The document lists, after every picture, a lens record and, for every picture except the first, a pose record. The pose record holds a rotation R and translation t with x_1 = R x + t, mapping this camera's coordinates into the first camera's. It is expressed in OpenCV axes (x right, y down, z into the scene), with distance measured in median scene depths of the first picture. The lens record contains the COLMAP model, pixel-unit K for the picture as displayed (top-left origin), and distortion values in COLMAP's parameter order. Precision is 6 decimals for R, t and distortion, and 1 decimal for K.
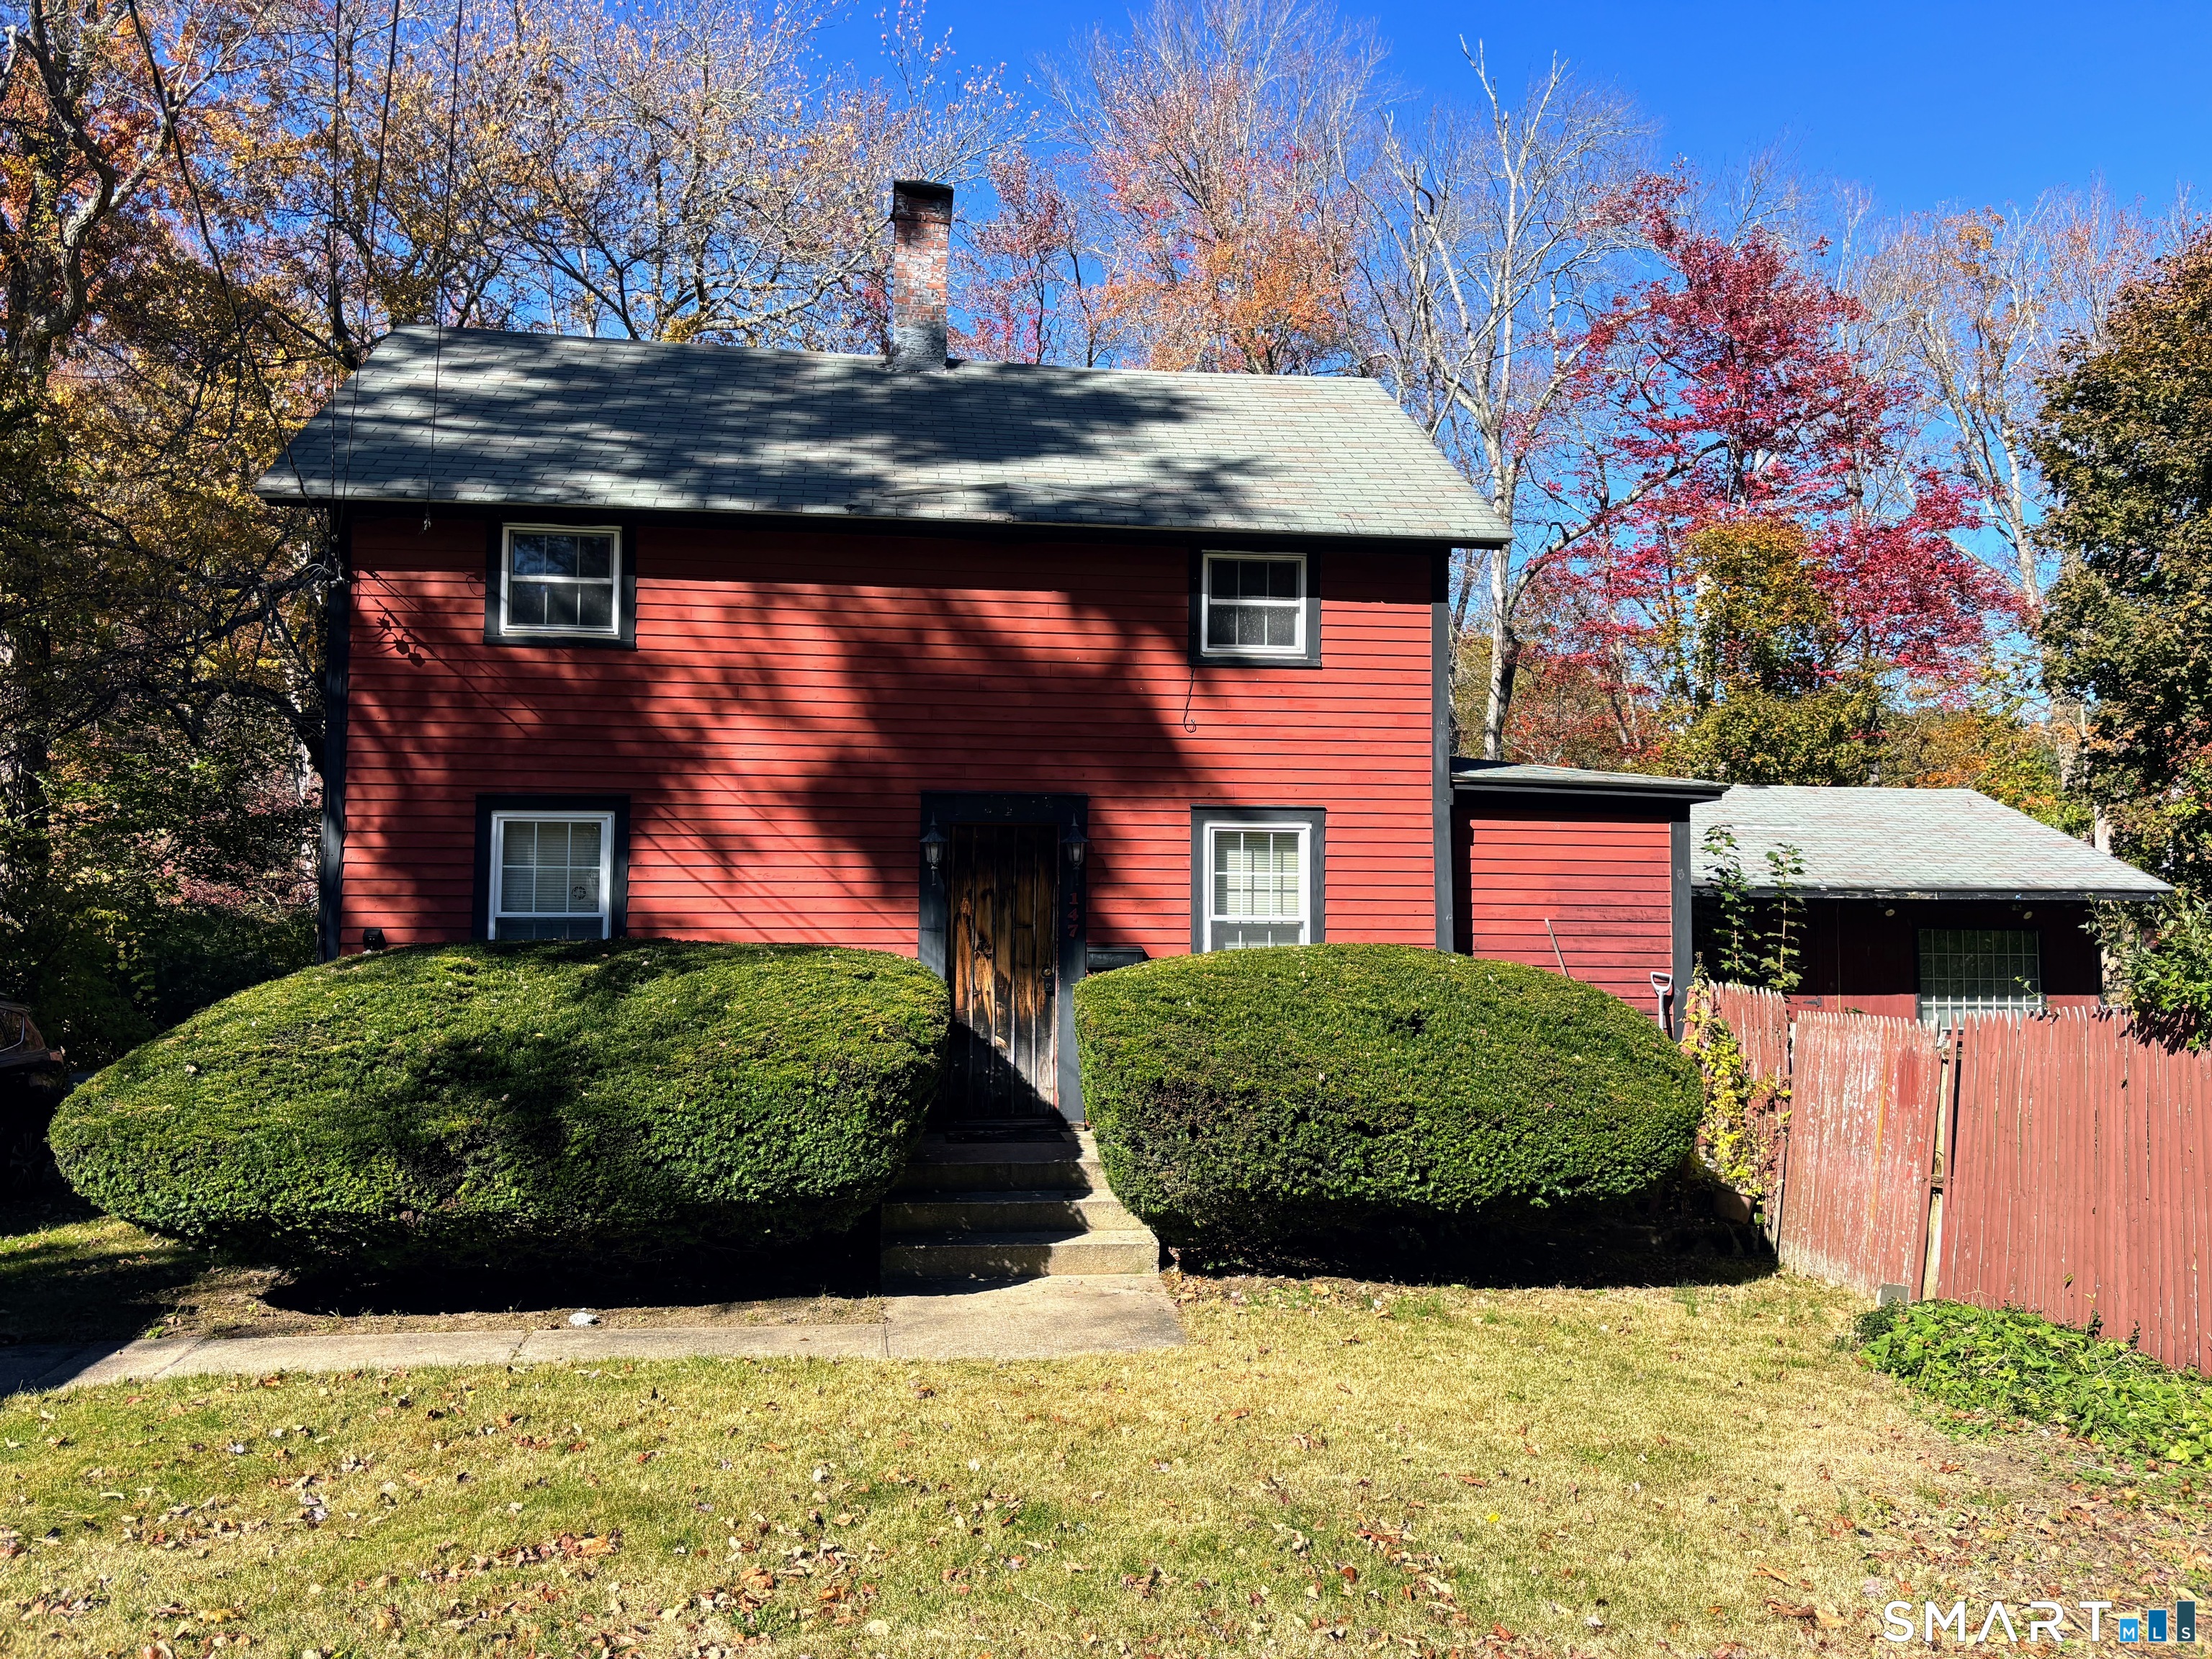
lens RADIAL K [[1671.4, 0, 1104.2], [0, 1671.4, 821.1], [0, 0, 1]] dist [0.023963, 0.003363]
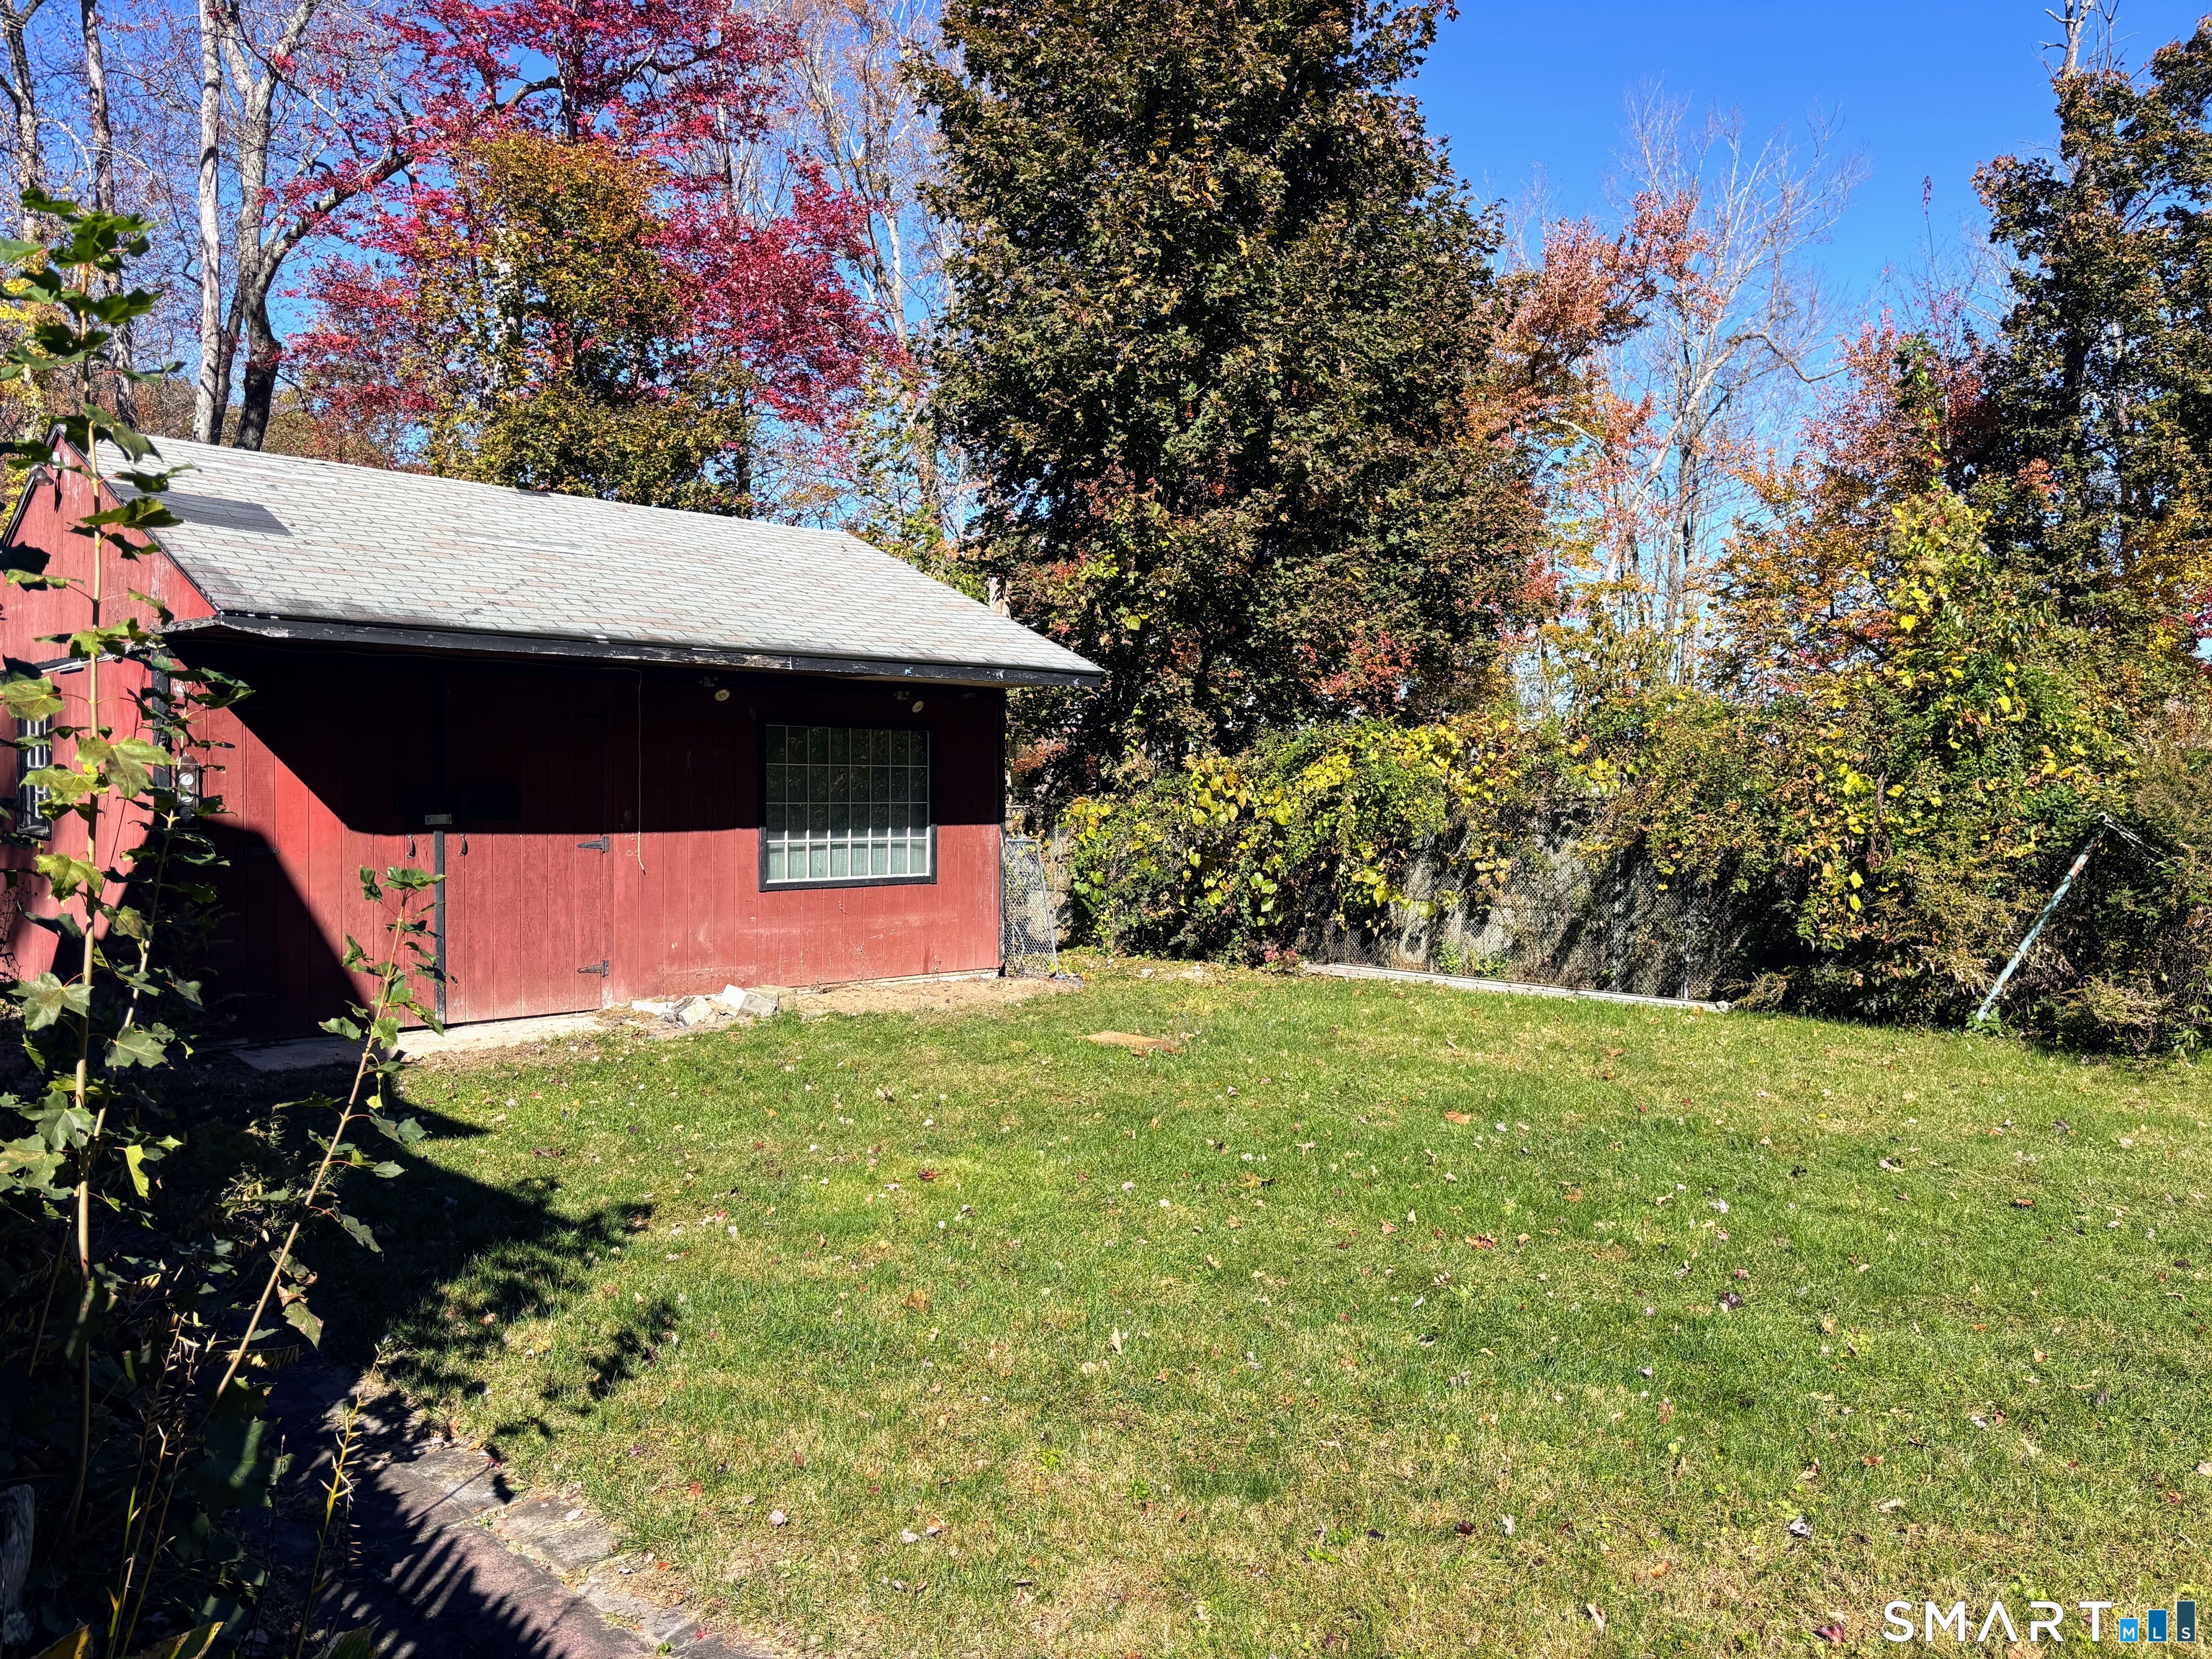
lens RADIAL K [[1671.4, 0, 1106.3], [0, 1671.4, 820.6], [0, 0, 1]] dist [0.023963, 0.003363]
pose [[0.807931, -0.014601, 0.589097, 0.207922], [-0.040594, 0.995939, 0.080359, 0.042273], [-0.587878, -0.088838, 0.804057, 0.399898]]
